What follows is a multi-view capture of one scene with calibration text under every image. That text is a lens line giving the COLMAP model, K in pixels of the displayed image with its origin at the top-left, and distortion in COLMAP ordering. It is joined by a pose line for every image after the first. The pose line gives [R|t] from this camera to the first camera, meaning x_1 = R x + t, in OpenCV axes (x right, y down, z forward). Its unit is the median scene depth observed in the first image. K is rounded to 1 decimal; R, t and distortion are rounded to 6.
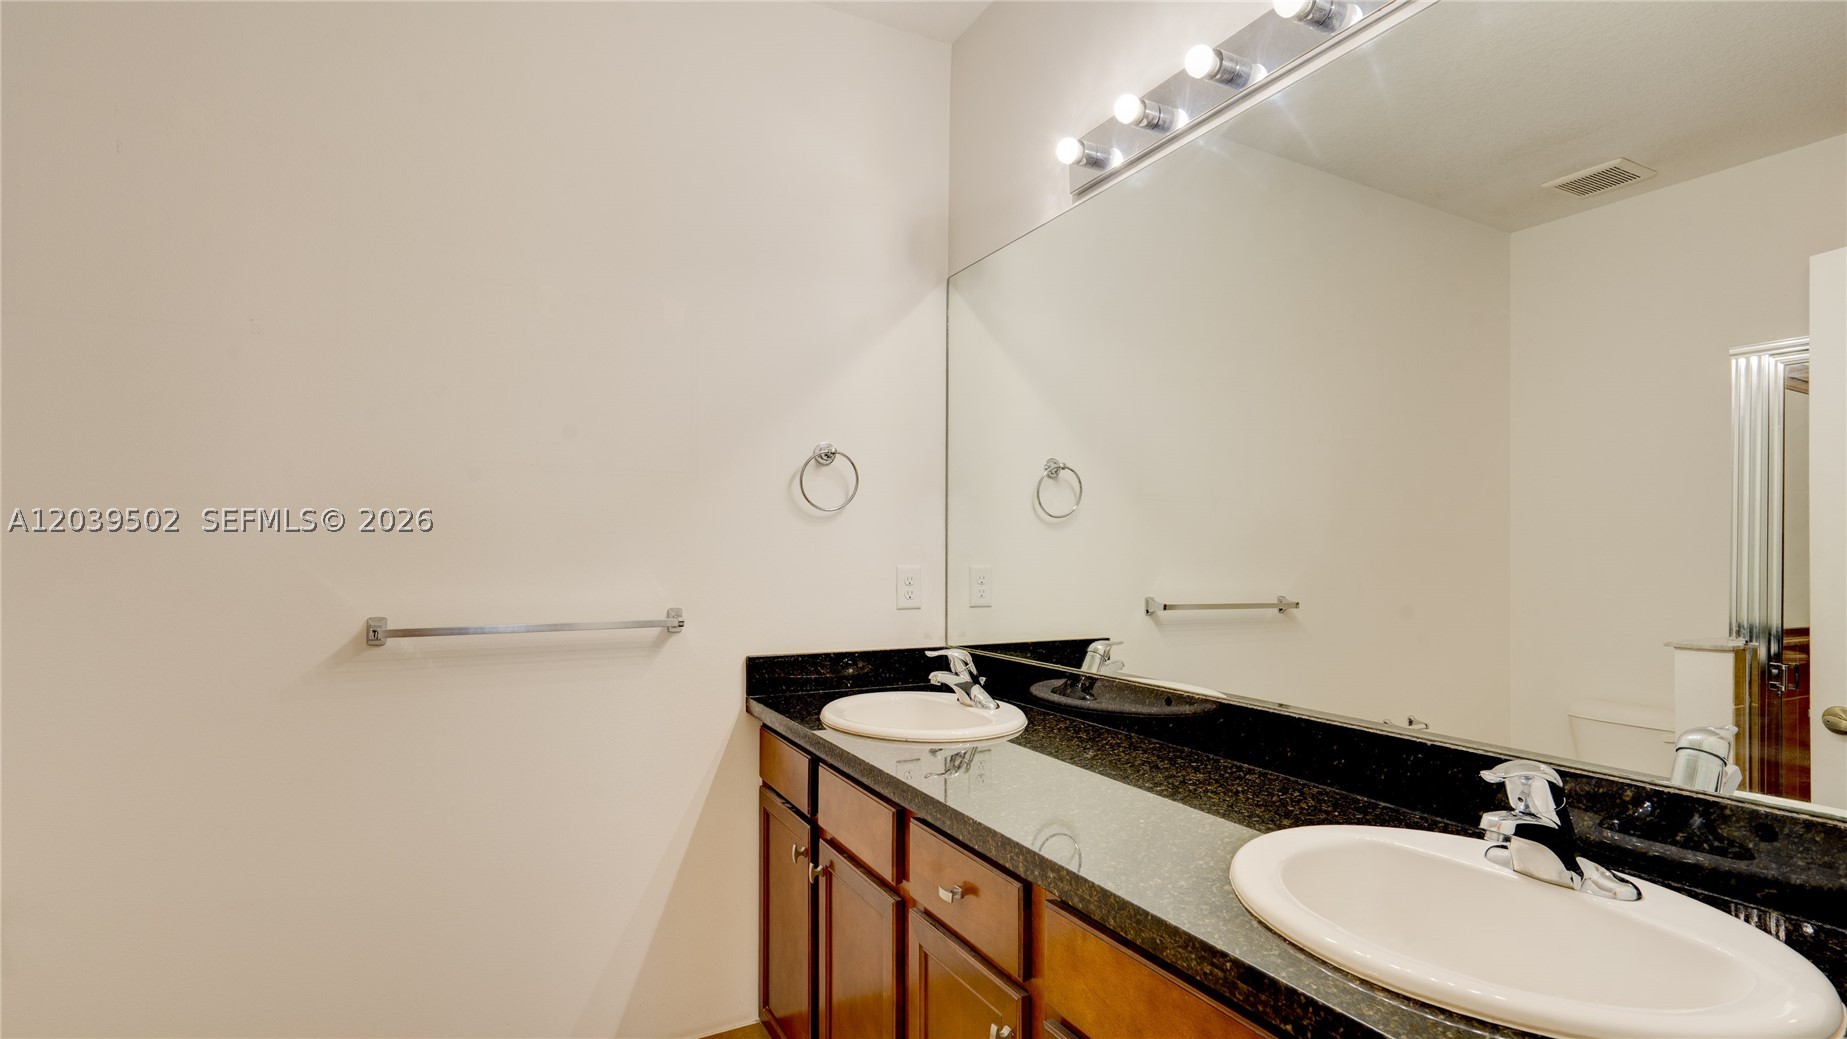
lens RADIAL K [[854.8, 0, 923.5], [0, 854.8, 519.5], [0, 0, 1]] dist [-0.000713, 0.000169]
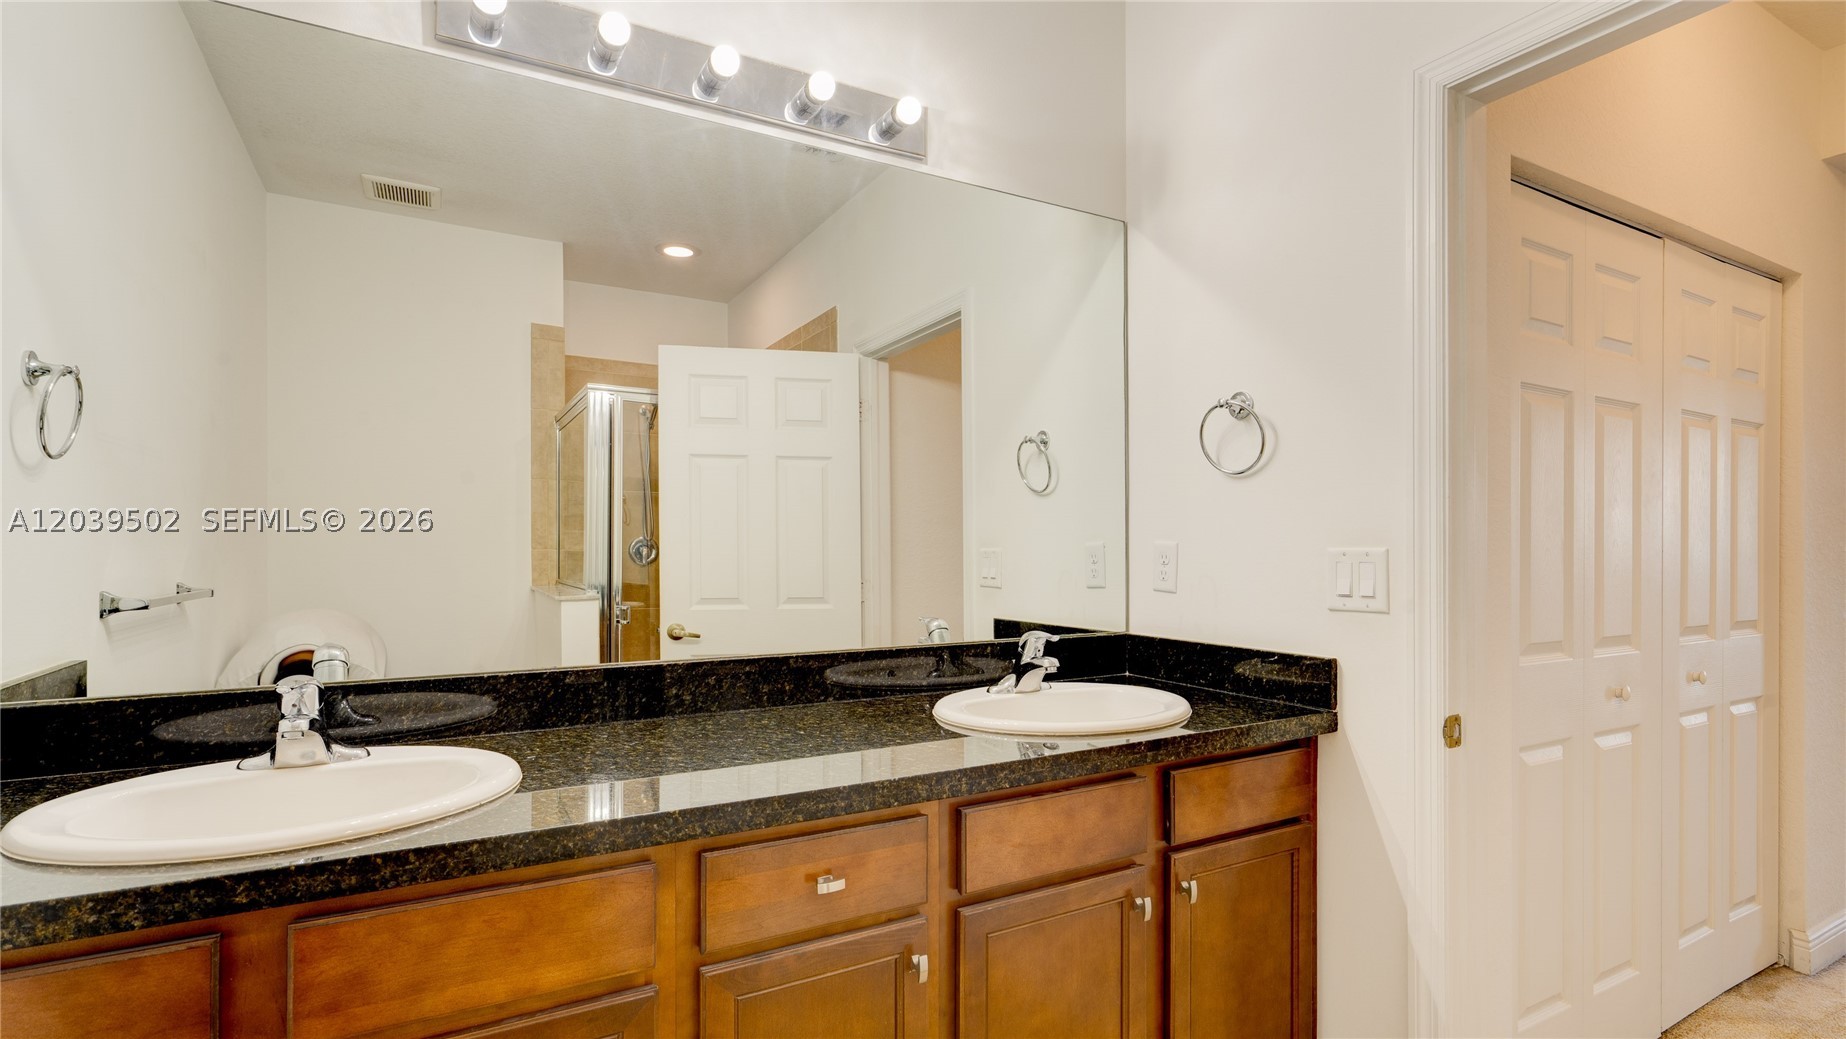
lens RADIAL K [[854.3, 0, 923.0], [0, 854.3, 519.5], [0, 0, 1]] dist [-0.000713, 0.000169]
pose [[-0.006783, 0.021773, 0.999740, -0.897581], [-0.041982, 0.998875, -0.022039, 0.059298], [-0.999095, -0.042120, -0.005862, 0.916943]]
